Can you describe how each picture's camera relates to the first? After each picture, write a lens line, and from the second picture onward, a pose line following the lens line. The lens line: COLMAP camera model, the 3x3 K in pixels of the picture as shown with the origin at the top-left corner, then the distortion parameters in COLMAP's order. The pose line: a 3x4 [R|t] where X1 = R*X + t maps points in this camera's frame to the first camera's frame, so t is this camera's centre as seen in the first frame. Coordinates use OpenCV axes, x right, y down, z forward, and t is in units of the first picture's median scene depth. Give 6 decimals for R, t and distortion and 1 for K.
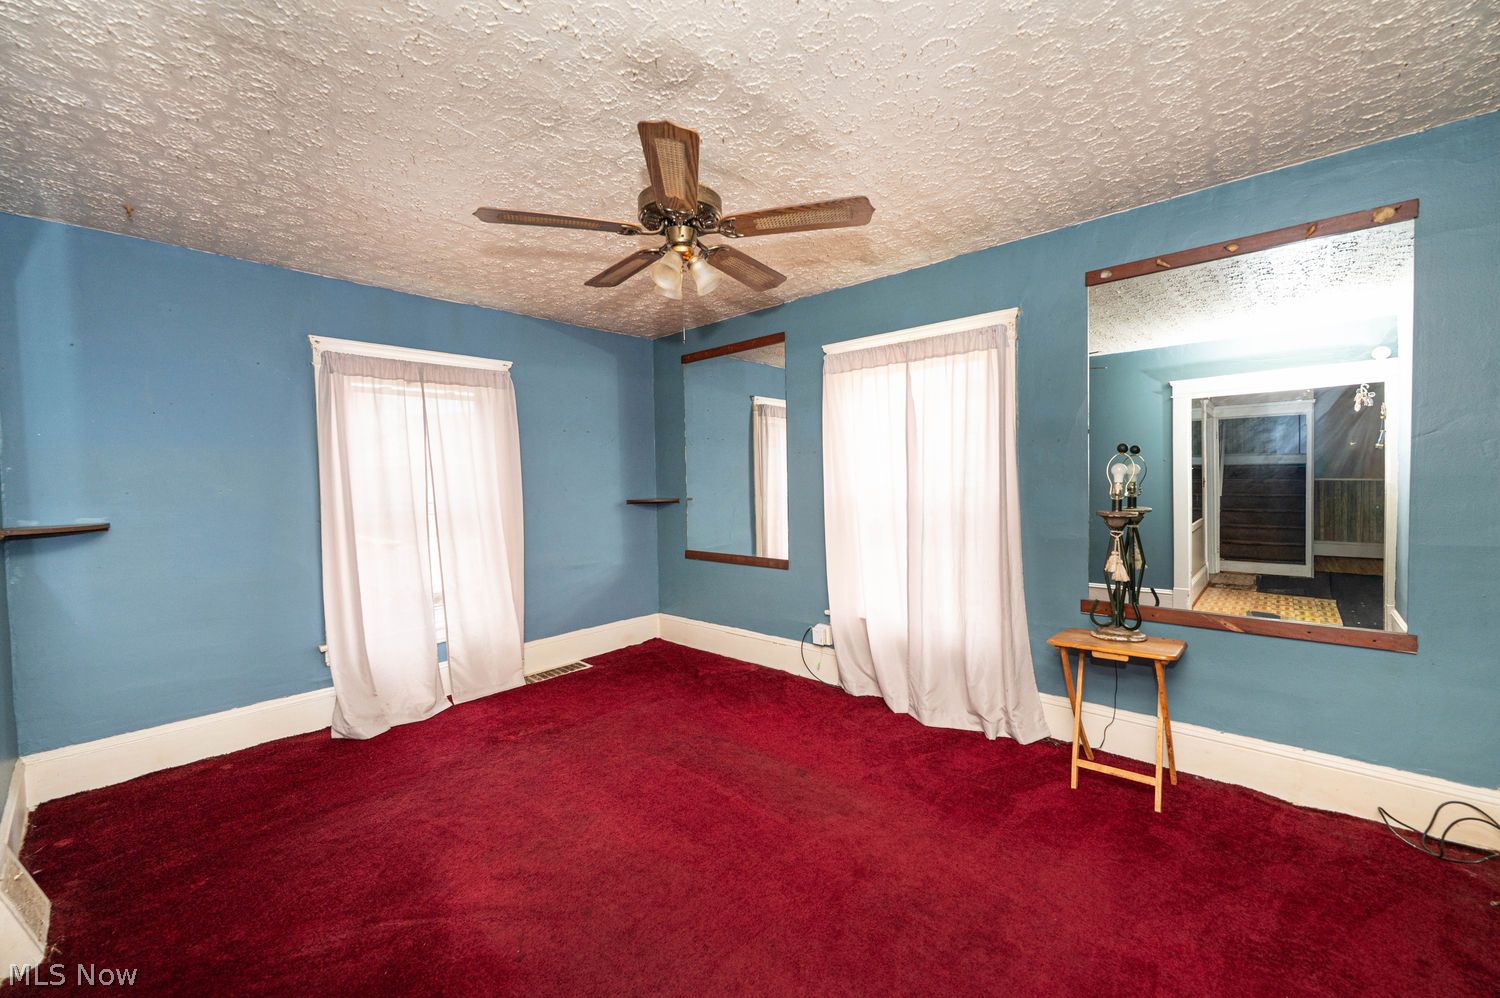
lens RADIAL K [[585.5, 0, 750.0], [0, 585.5, 499.0], [0, 0, 1]] dist [-0.001265, -0.000114]
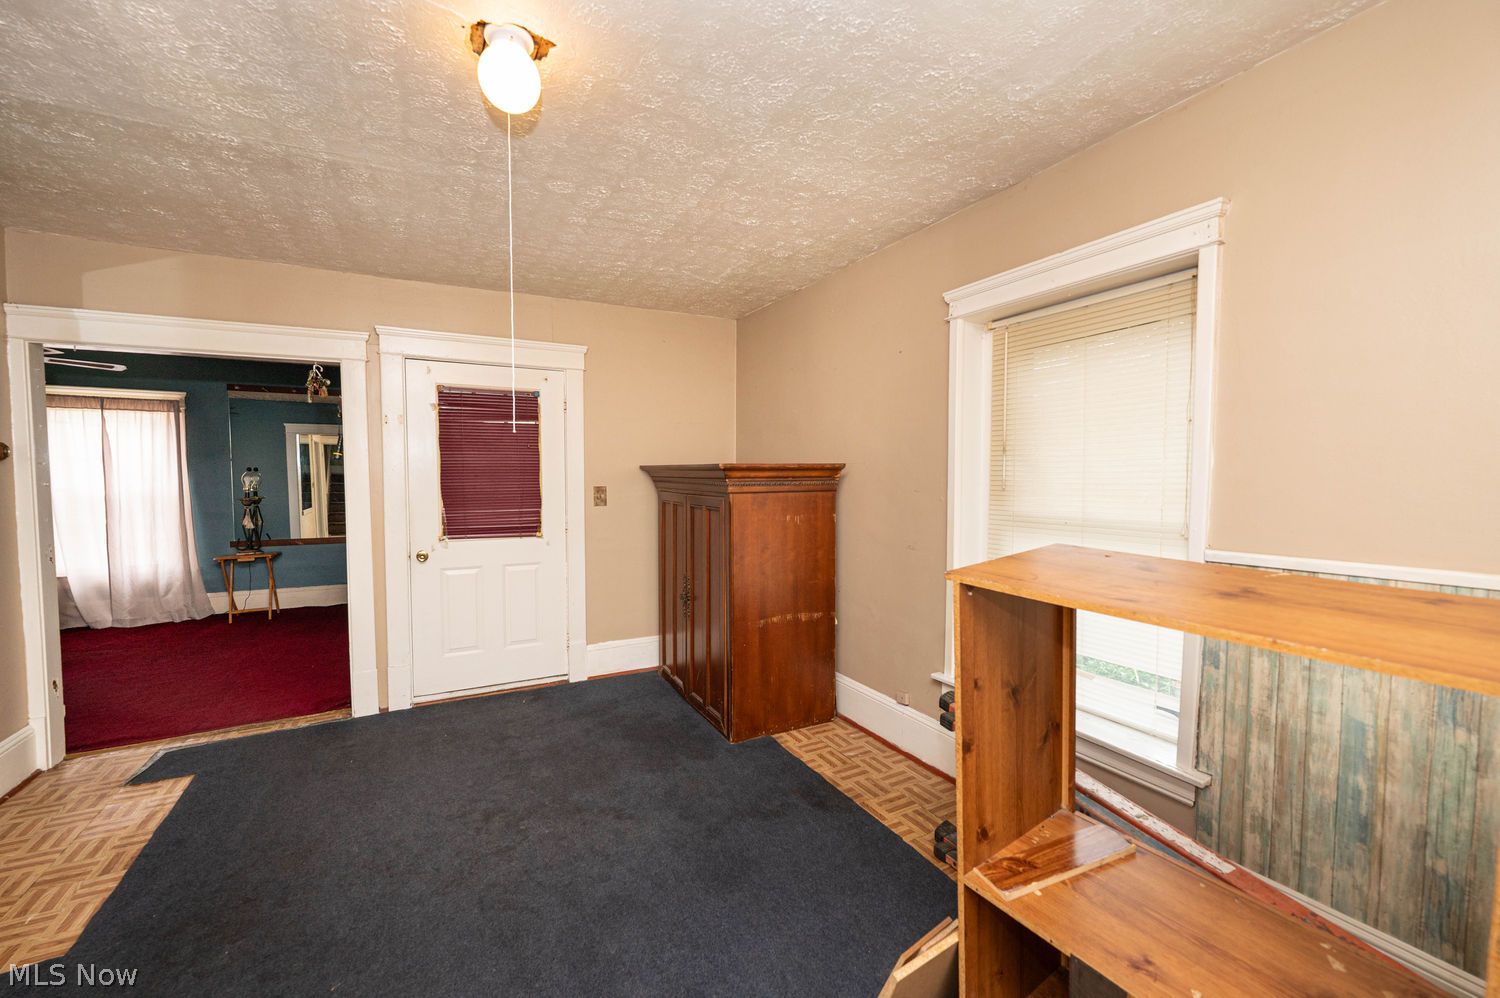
lens RADIAL K [[612.7, 0, 752.2], [0, 612.7, 506.3], [0, 0, 1]] dist [-0.000925, -0.000448]
pose [[0.328505, -0.027060, 0.944115, -0.660257], [0.021090, 0.999550, 0.021310, 0.032046], [-0.944267, 0.012911, 0.328928, -1.108051]]
